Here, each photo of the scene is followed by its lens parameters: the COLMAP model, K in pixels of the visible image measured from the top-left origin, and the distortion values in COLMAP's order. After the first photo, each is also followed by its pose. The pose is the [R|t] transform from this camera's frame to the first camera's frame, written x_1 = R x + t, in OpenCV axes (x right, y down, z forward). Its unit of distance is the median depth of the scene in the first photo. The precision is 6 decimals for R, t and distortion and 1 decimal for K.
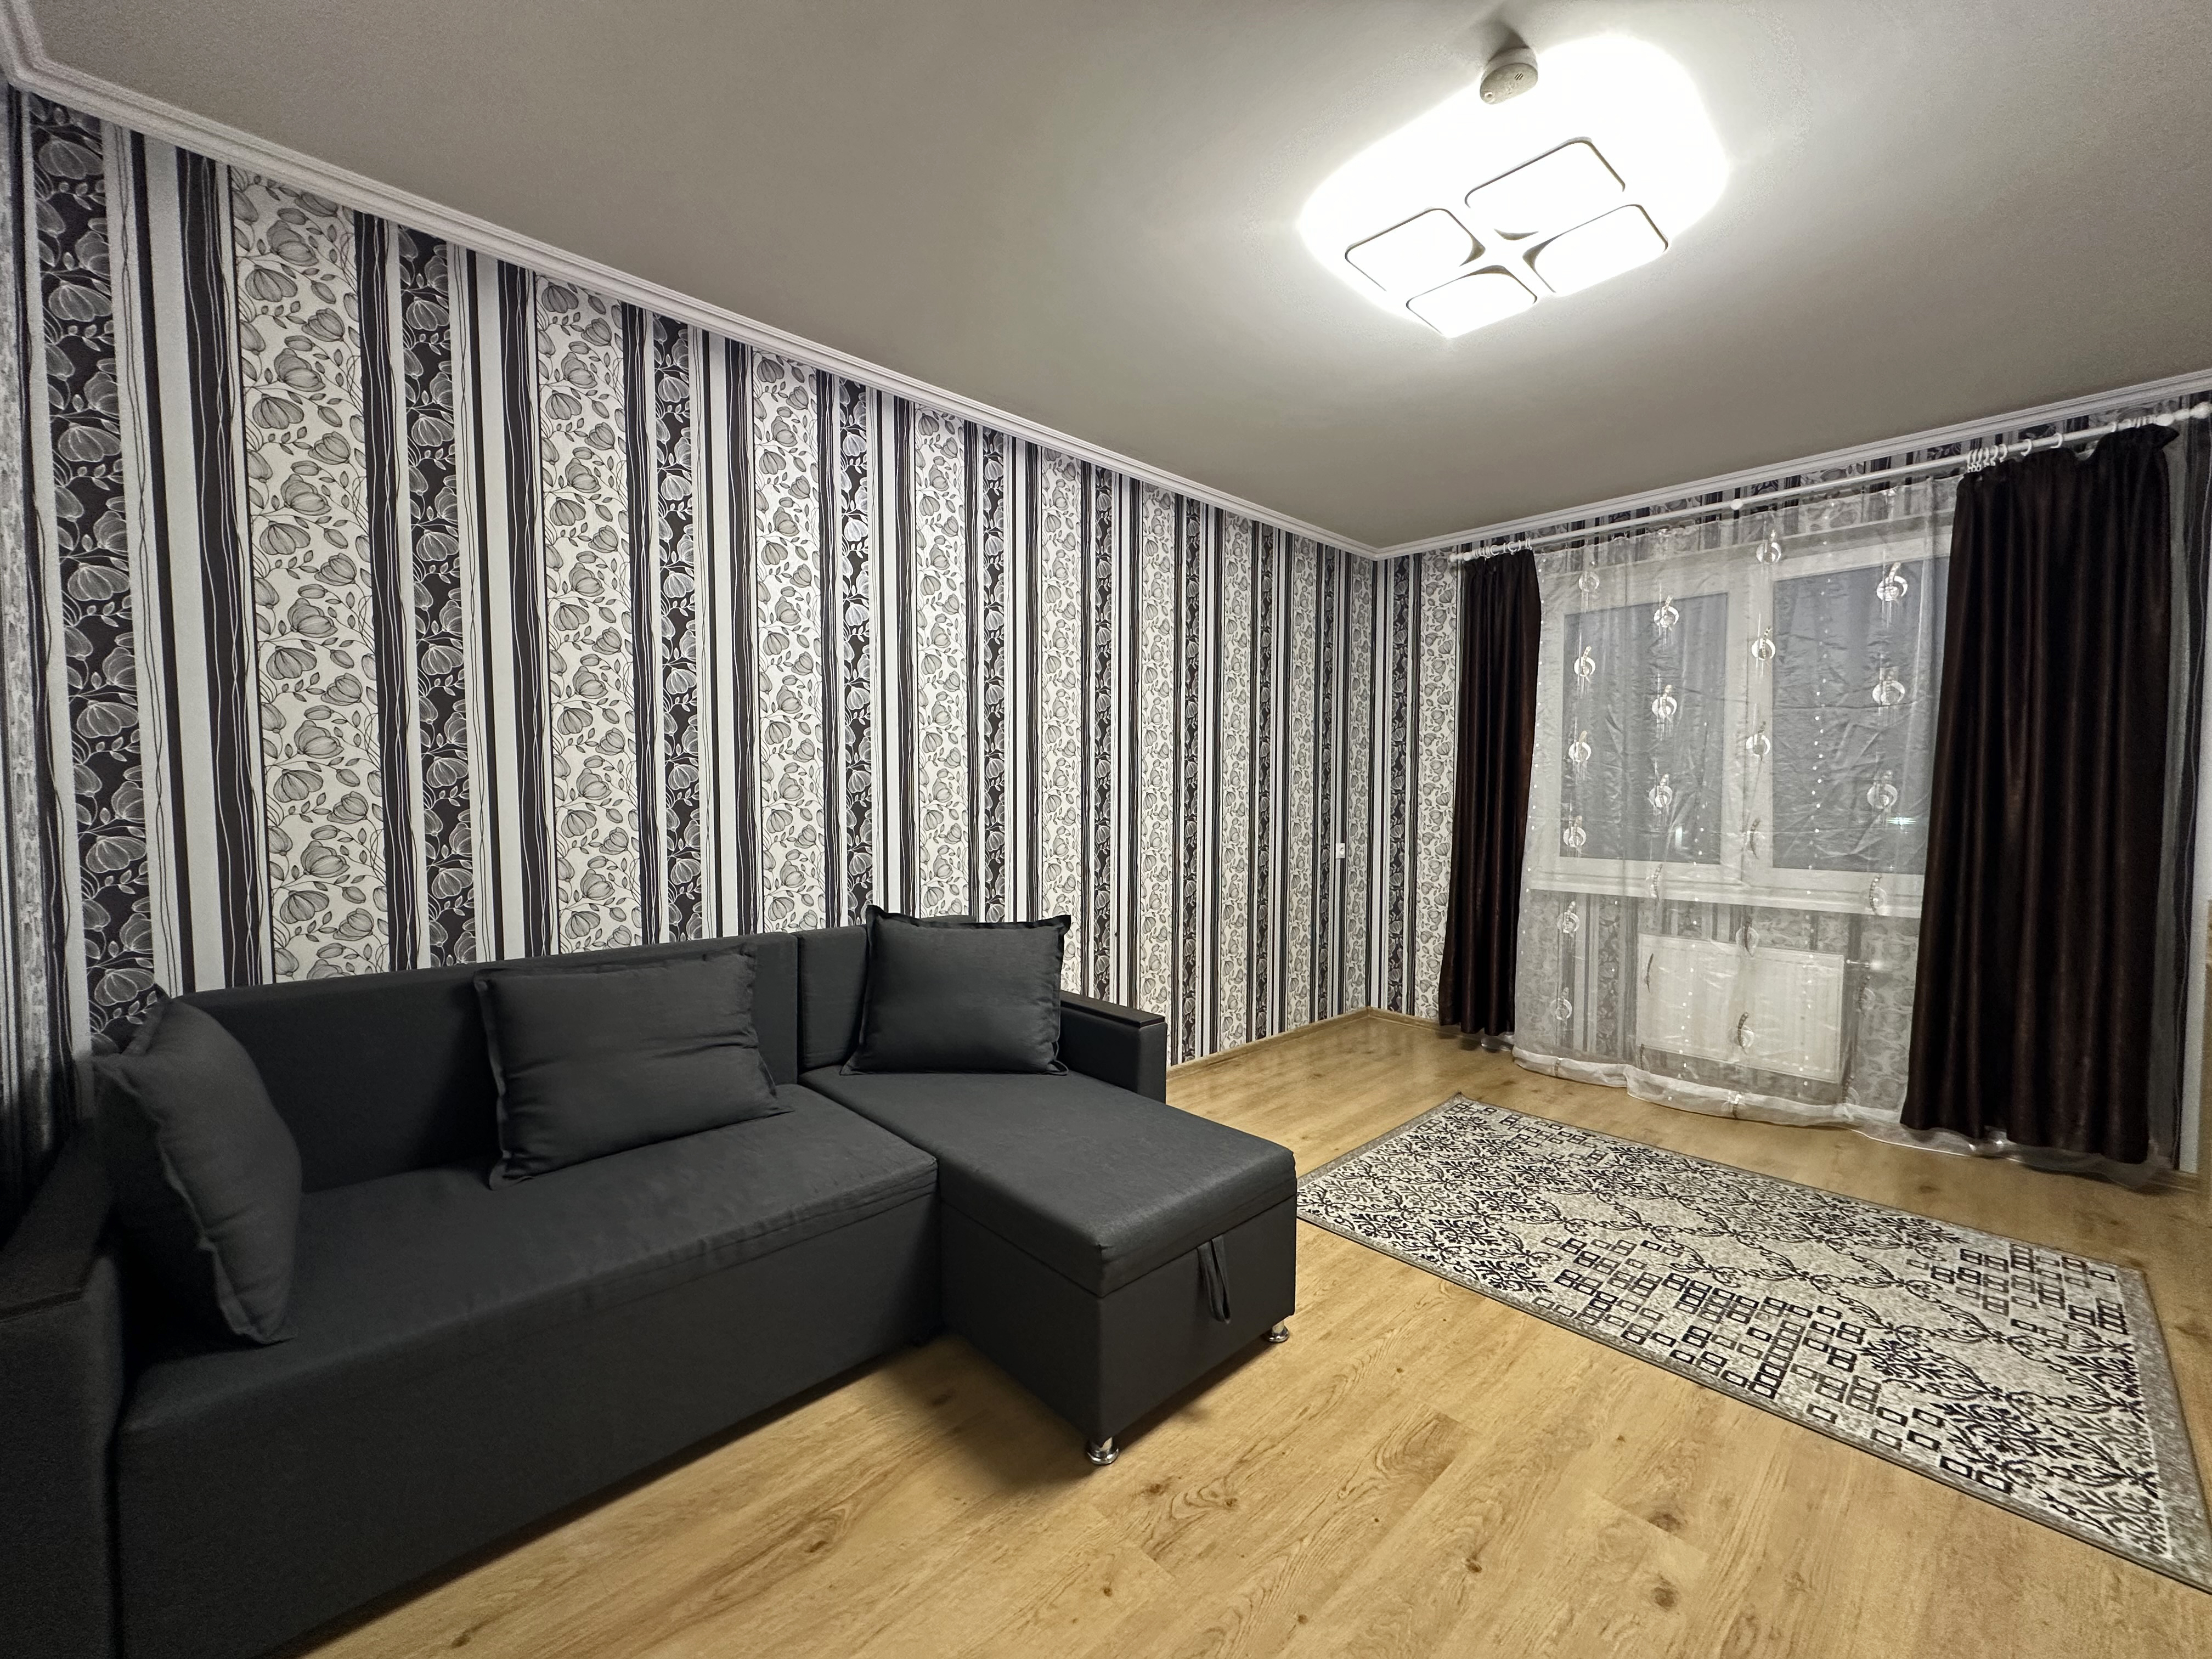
lens RADIAL K [[881.3, 0, 1106.5], [0, 881.3, 829.5], [0, 0, 1]] dist [-0.001957, 0.000617]
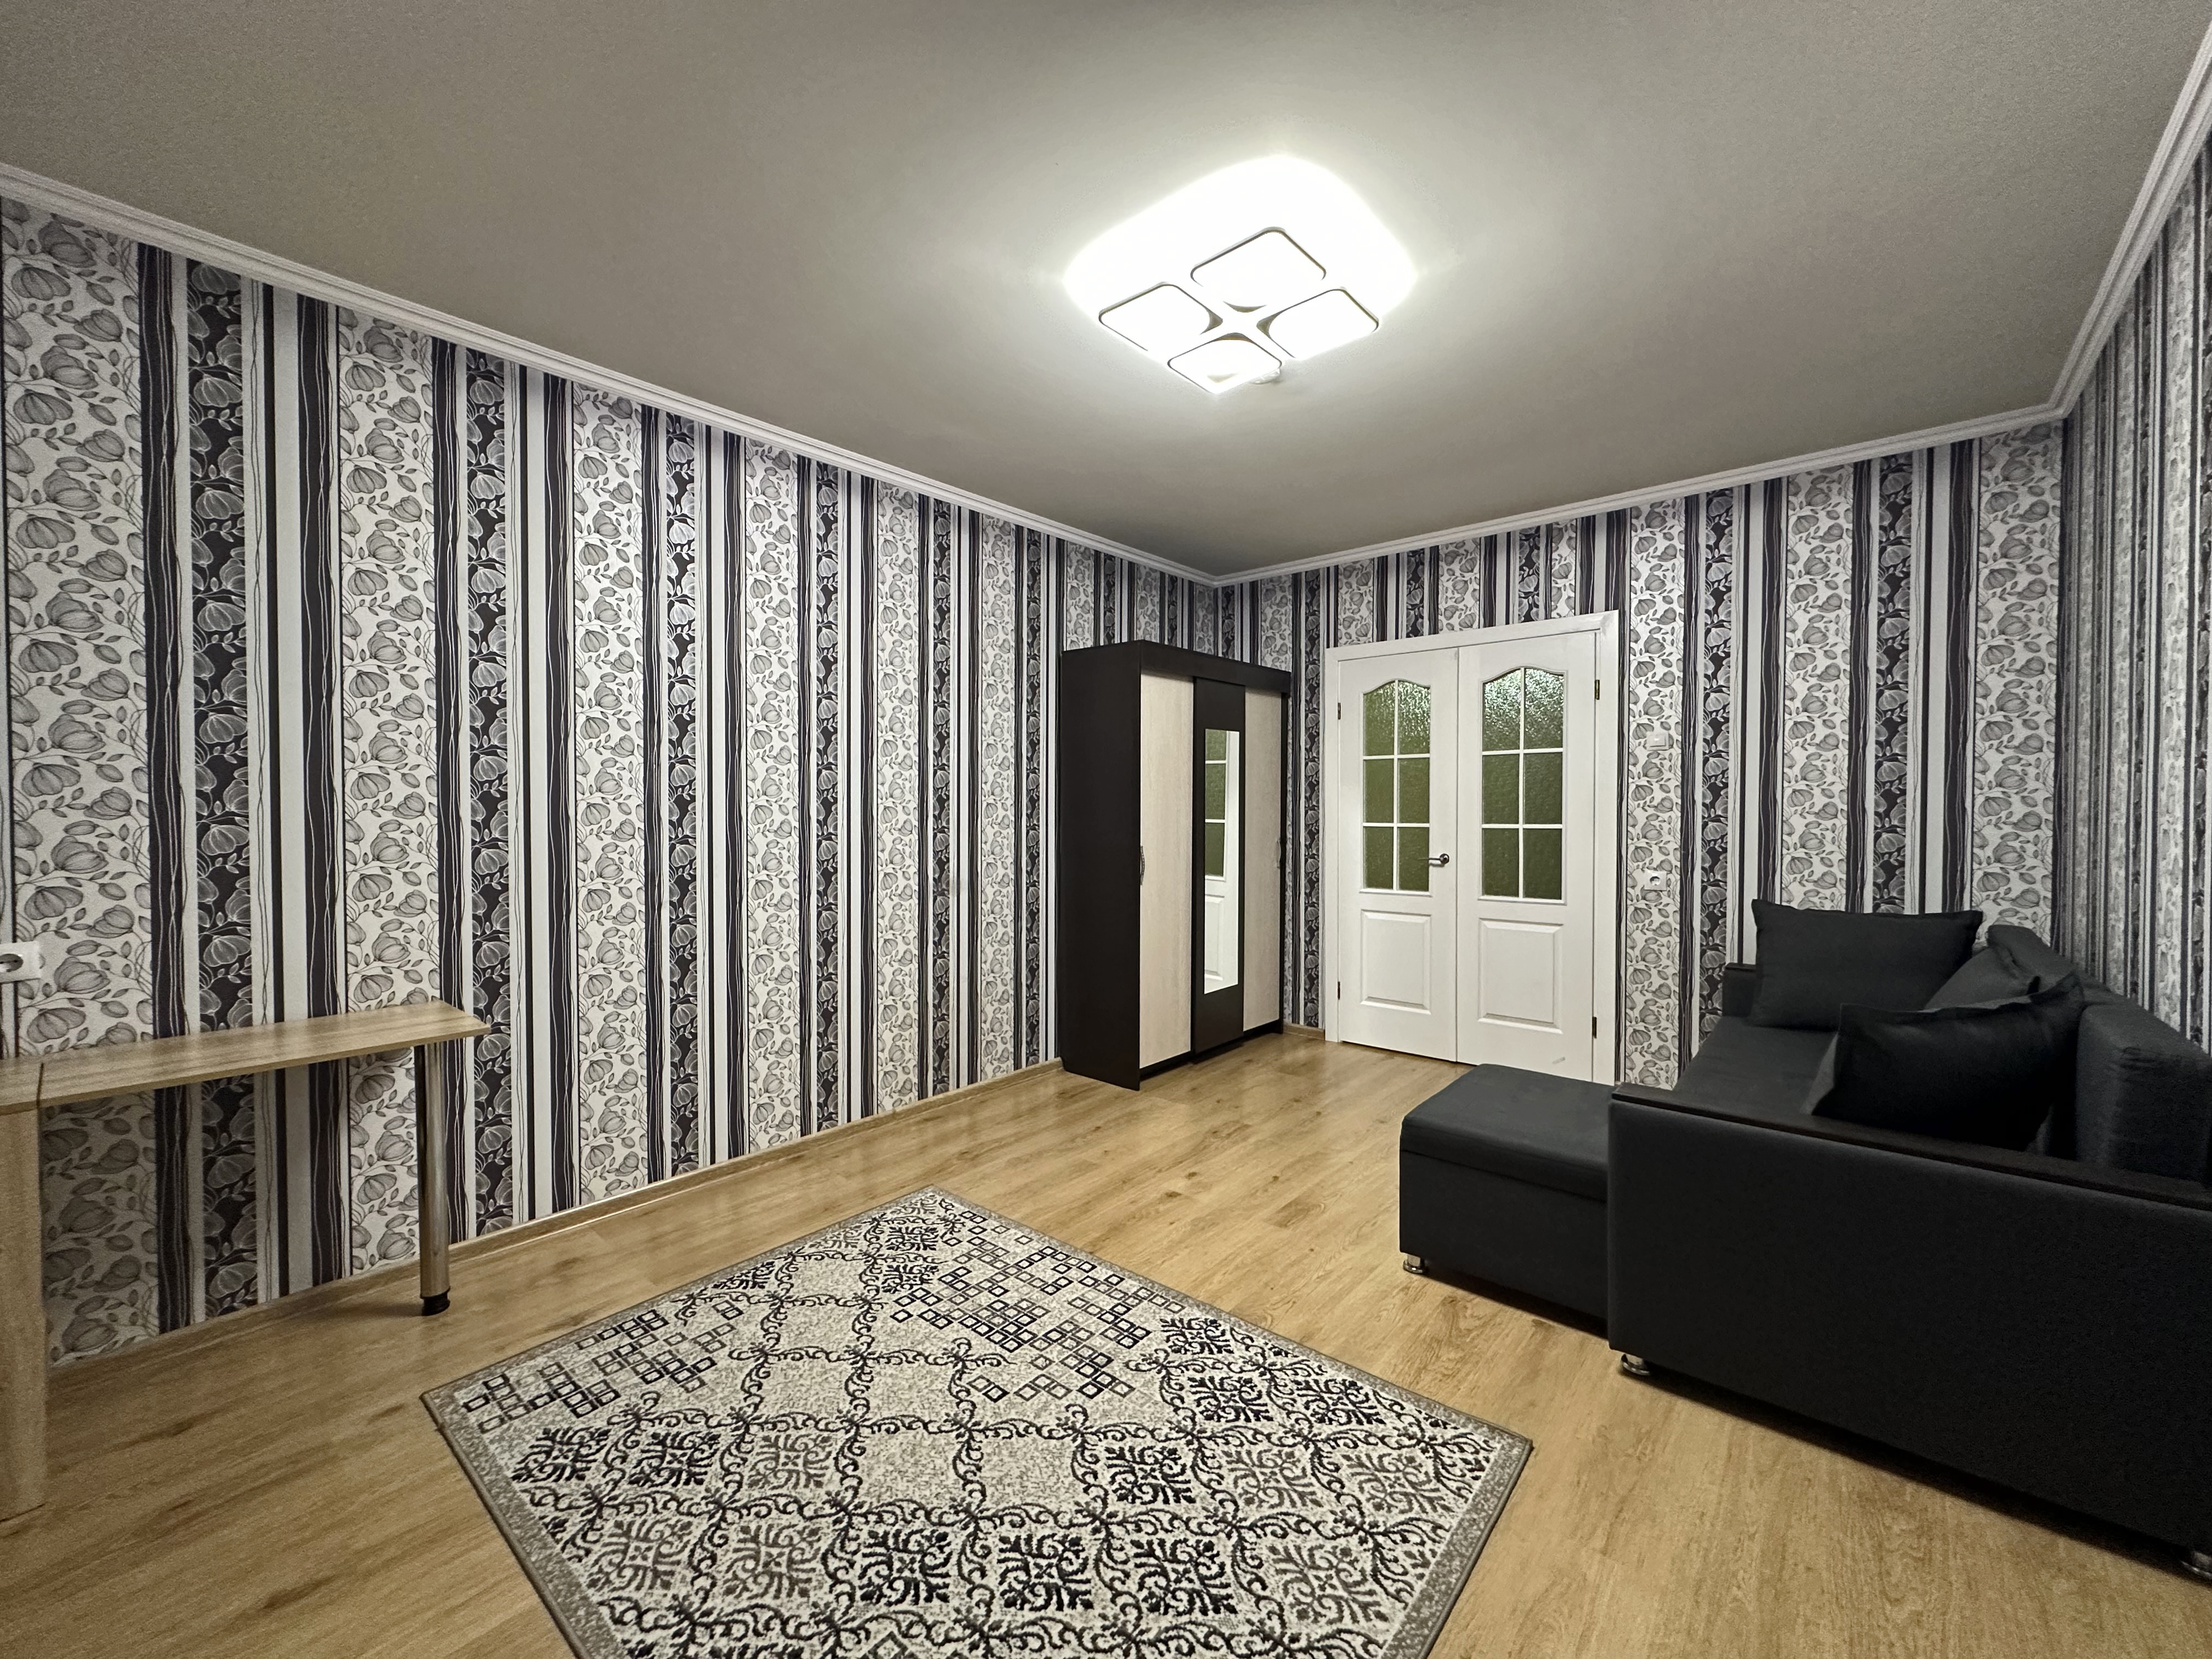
lens RADIAL K [[881.3, 0, 1107.6], [0, 881.3, 828.3], [0, 0, 1]] dist [-0.001957, 0.000617]
pose [[-0.994858, 0.002119, -0.101262, 0.445509], [-0.004559, 0.997831, 0.065674, -0.053029], [0.101181, 0.065798, -0.992690, 1.296318]]
